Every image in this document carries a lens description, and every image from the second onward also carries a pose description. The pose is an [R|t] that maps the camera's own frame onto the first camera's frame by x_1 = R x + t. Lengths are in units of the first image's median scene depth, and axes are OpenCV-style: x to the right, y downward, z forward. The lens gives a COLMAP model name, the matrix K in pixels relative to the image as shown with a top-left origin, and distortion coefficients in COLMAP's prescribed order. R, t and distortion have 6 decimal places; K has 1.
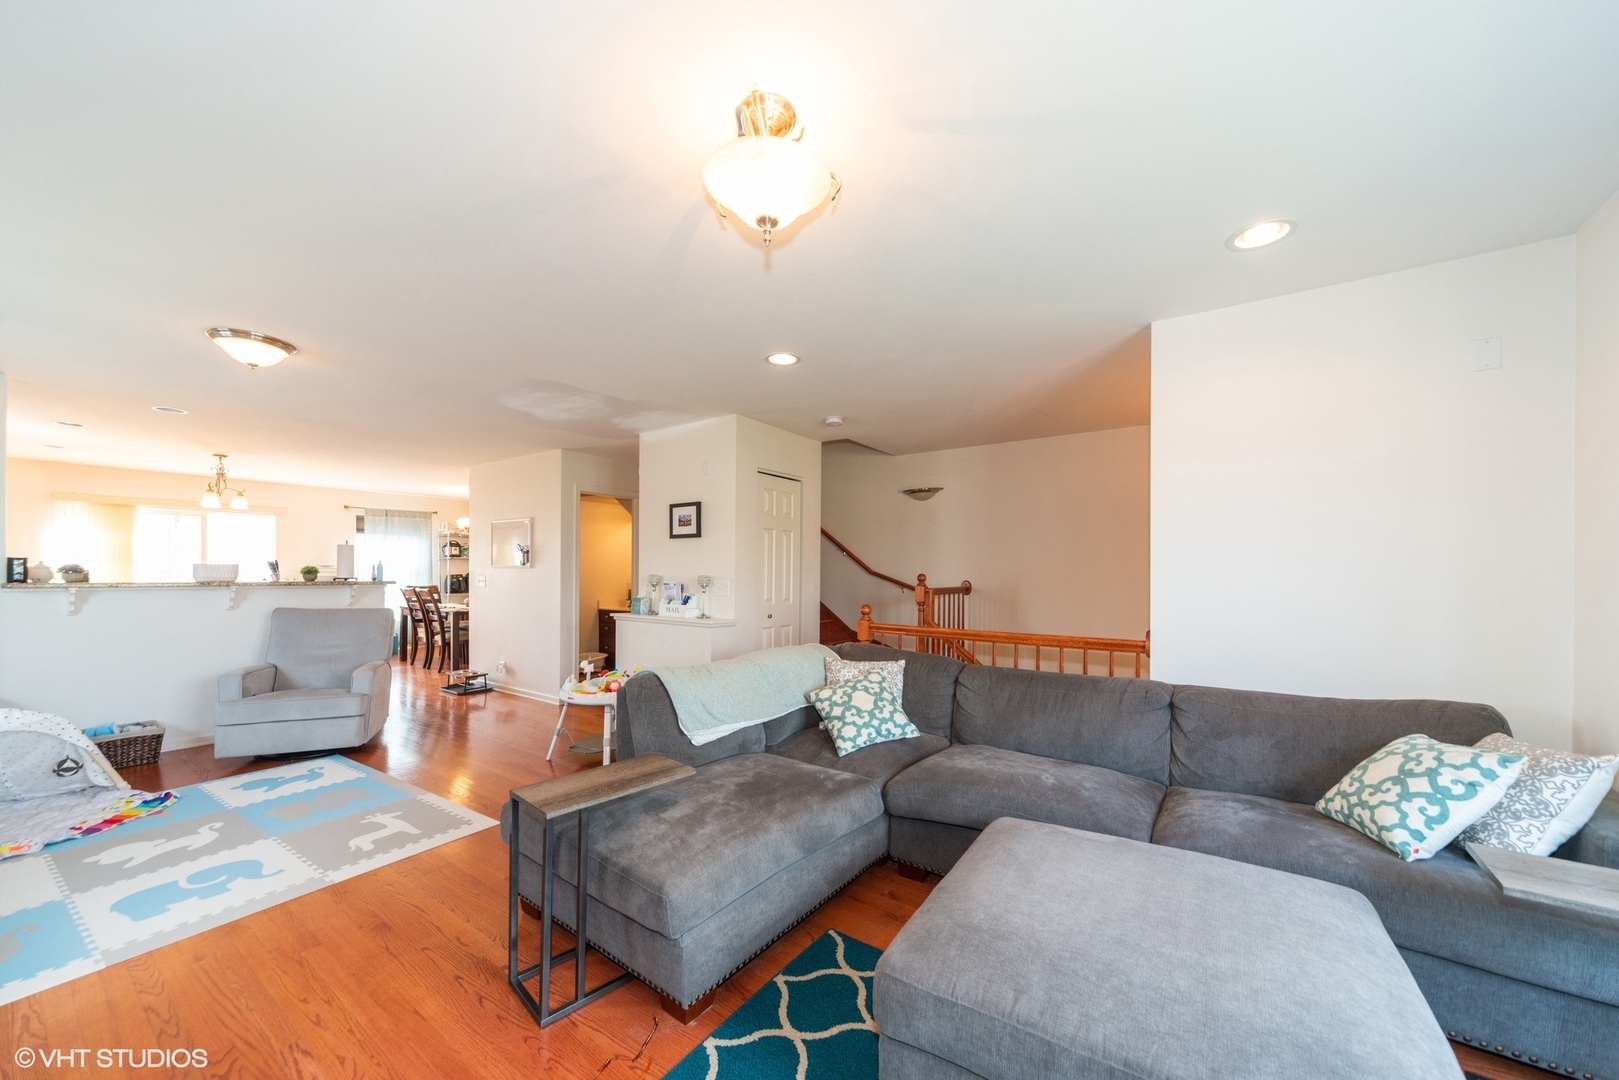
lens RADIAL K [[584.4, 0, 807.2], [0, 584.4, 555.1], [0, 0, 1]] dist [-0.001426, -0.000140]
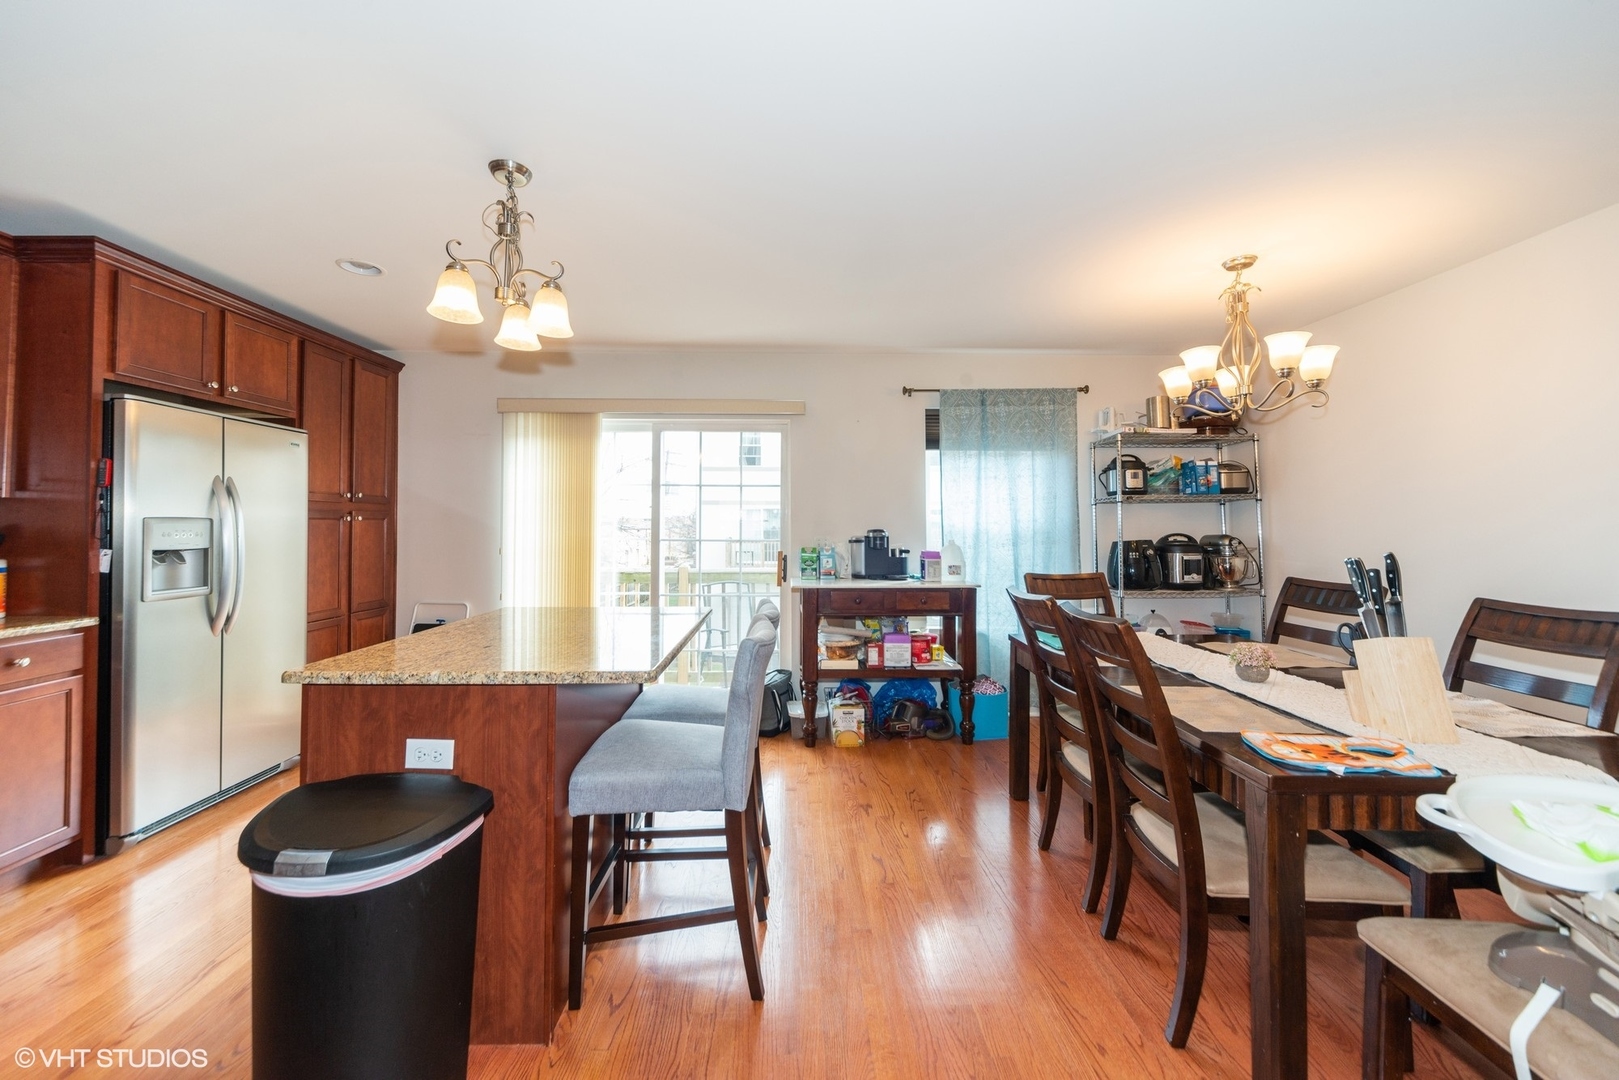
lens RADIAL K [[626.7, 0, 807.3], [0, 626.7, 529.7], [0, 0, 1]] dist [-0.000293, -0.000007]
pose [[0.588746, -0.001711, -0.808316, -0.431568], [0.024503, 0.999576, 0.015732, 0.015286], [0.807947, -0.029068, 0.588538, 0.634112]]
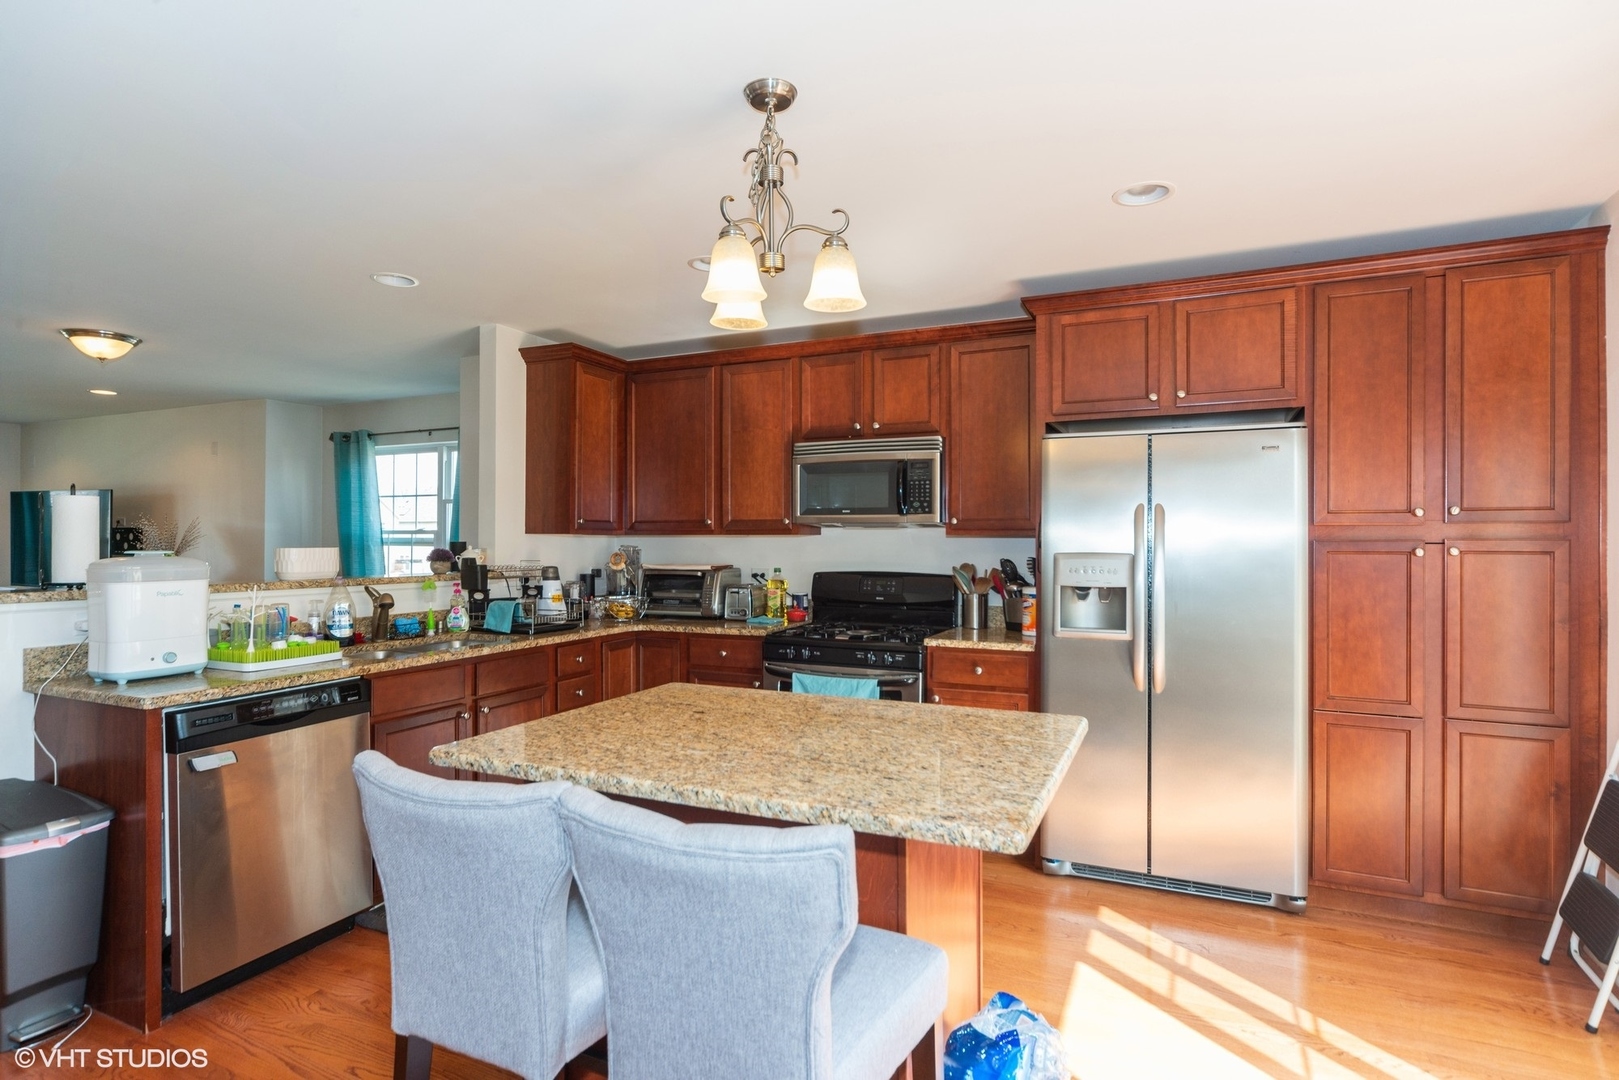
lens RADIAL K [[828.7, 0, 809.7], [0, 828.7, 542.8], [0, 0, 1]] dist [0.000642, -0.000362]
pose [[-0.984411, -0.007659, -0.175715, -0.566361], [-0.002429, 0.999548, -0.029962, 0.014388], [0.175865, -0.029068, -0.983985, 0.798310]]
